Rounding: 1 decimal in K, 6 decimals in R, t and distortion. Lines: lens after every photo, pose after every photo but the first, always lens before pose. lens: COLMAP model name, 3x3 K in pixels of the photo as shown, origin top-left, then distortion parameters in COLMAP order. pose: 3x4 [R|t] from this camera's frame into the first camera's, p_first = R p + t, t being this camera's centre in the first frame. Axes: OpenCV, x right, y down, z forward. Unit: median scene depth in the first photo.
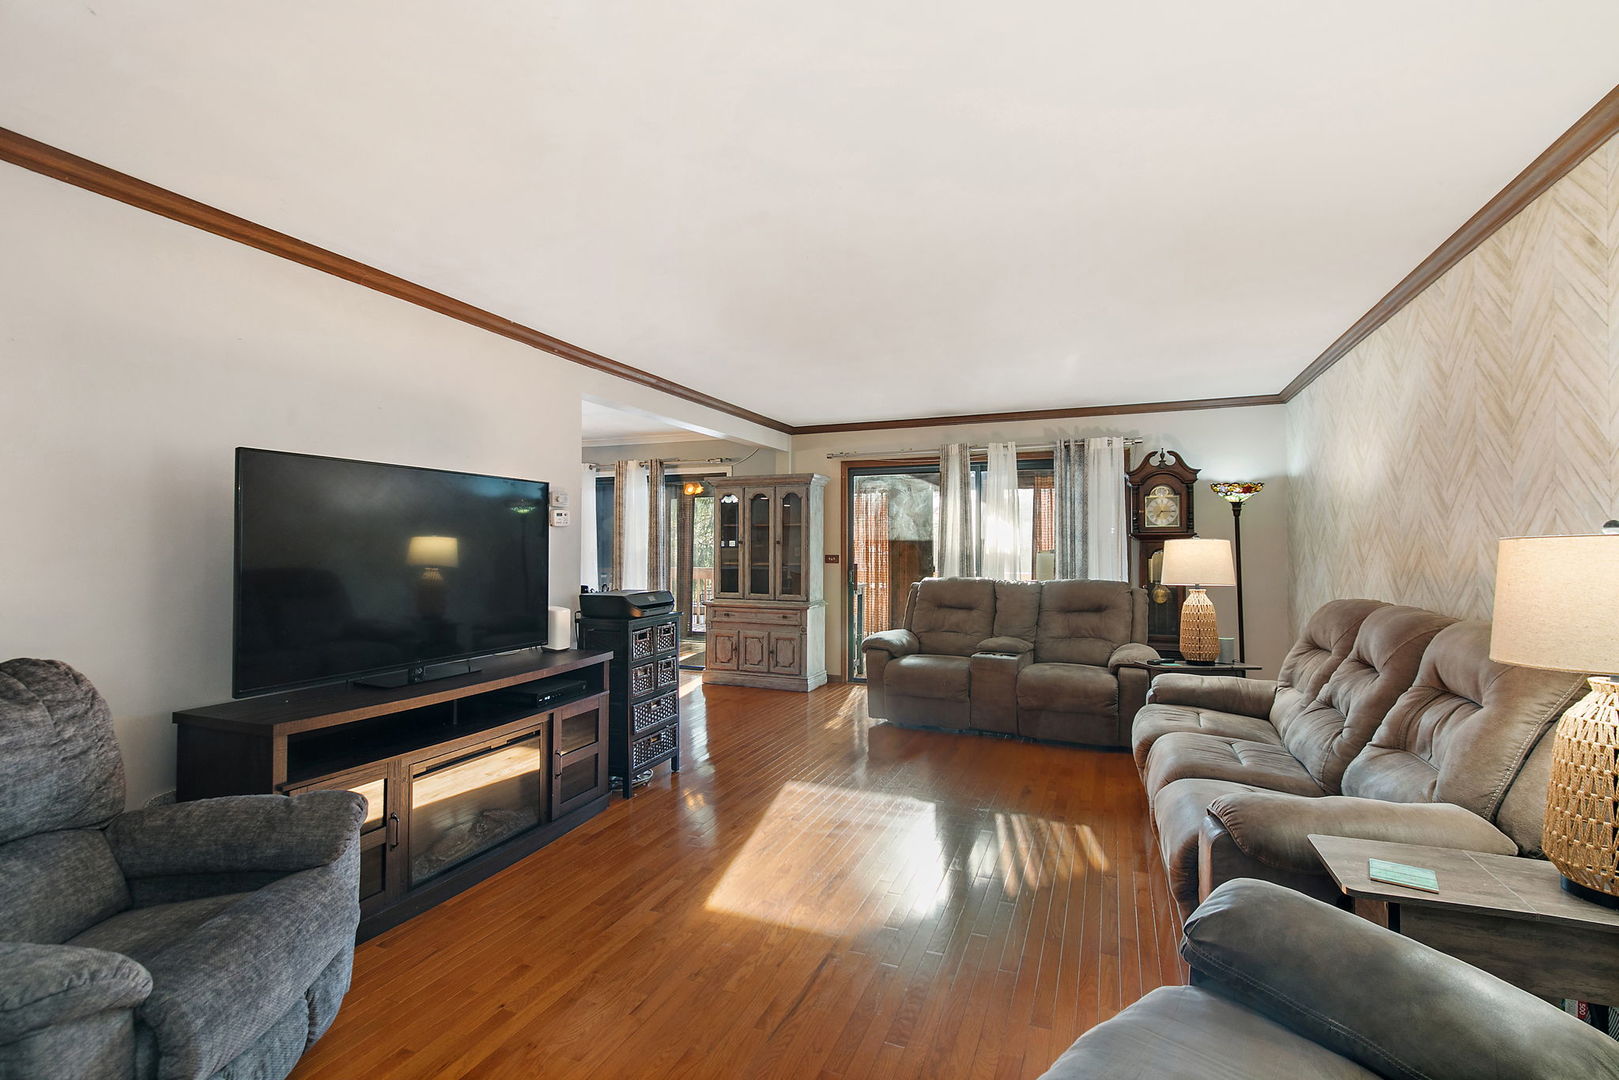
lens RADIAL K [[746.5, 0, 810.9], [0, 746.5, 541.3], [0, 0, 1]] dist [0.003005, 0.000360]
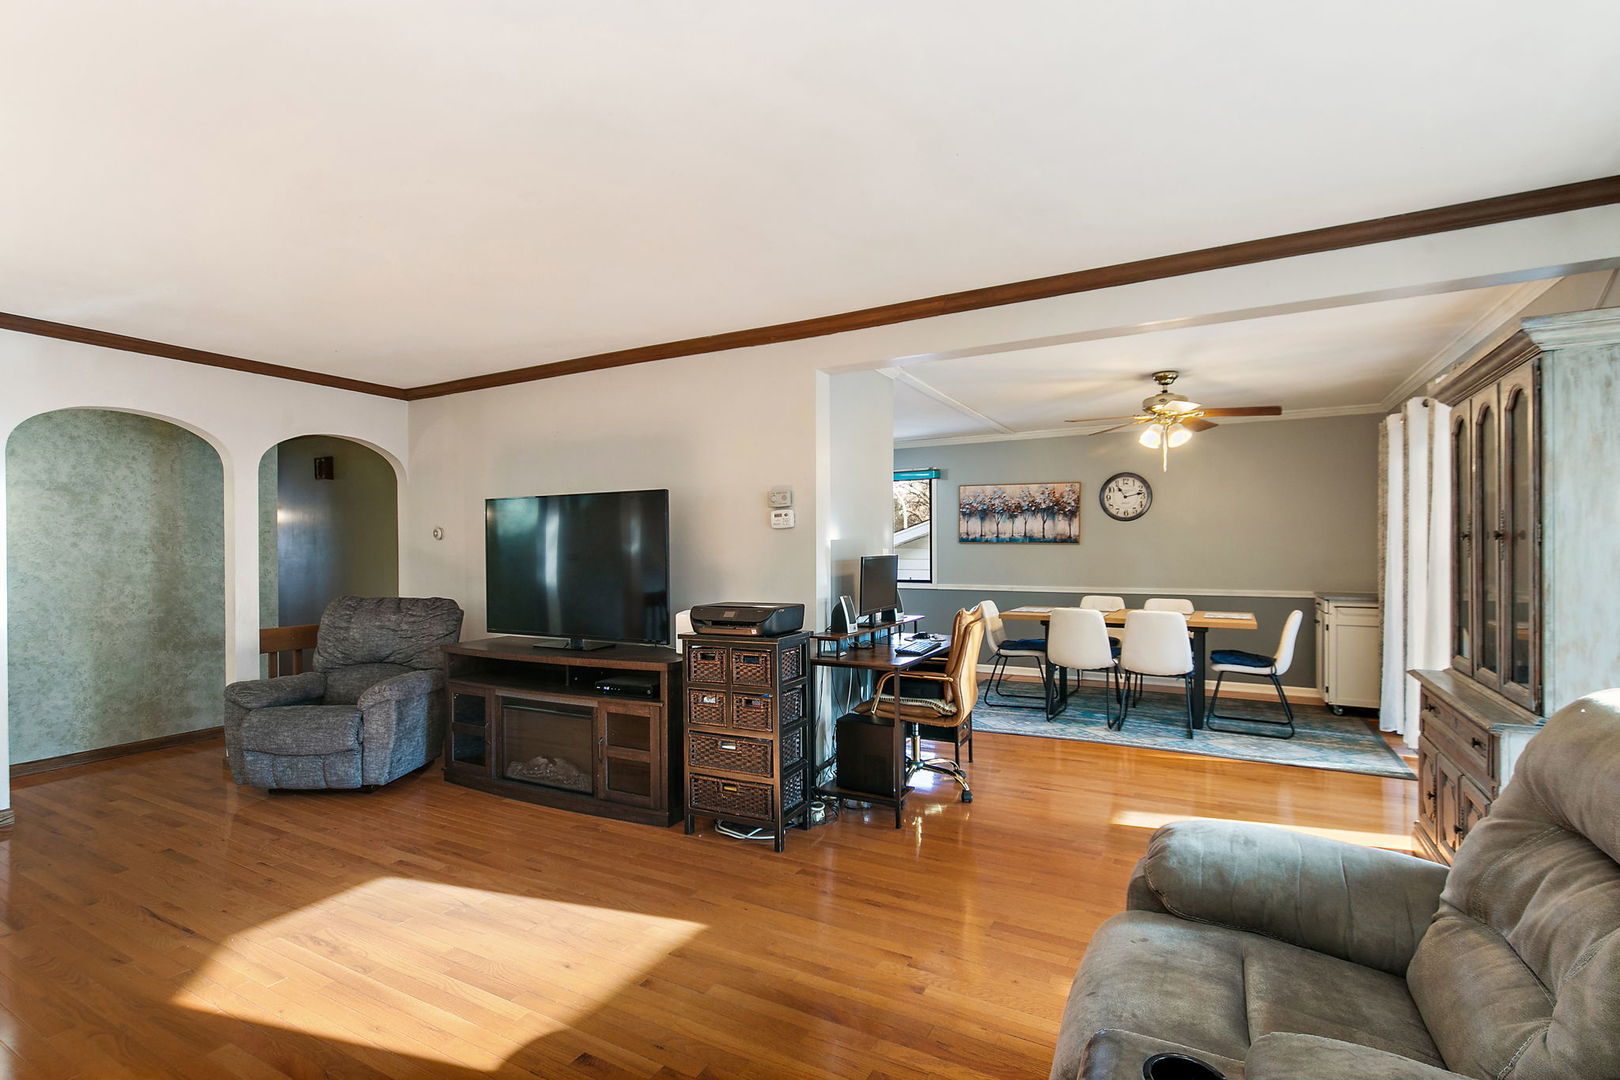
lens RADIAL K [[746.9, 0, 812.9], [0, 746.9, 546.6], [0, 0, 1]] dist [0.003005, 0.000360]
pose [[-0.125779, -0.001250, -0.992057, 0.846933], [0.021682, 0.999757, -0.004008, 0.019148], [0.991821, -0.022014, -0.125722, 1.752559]]
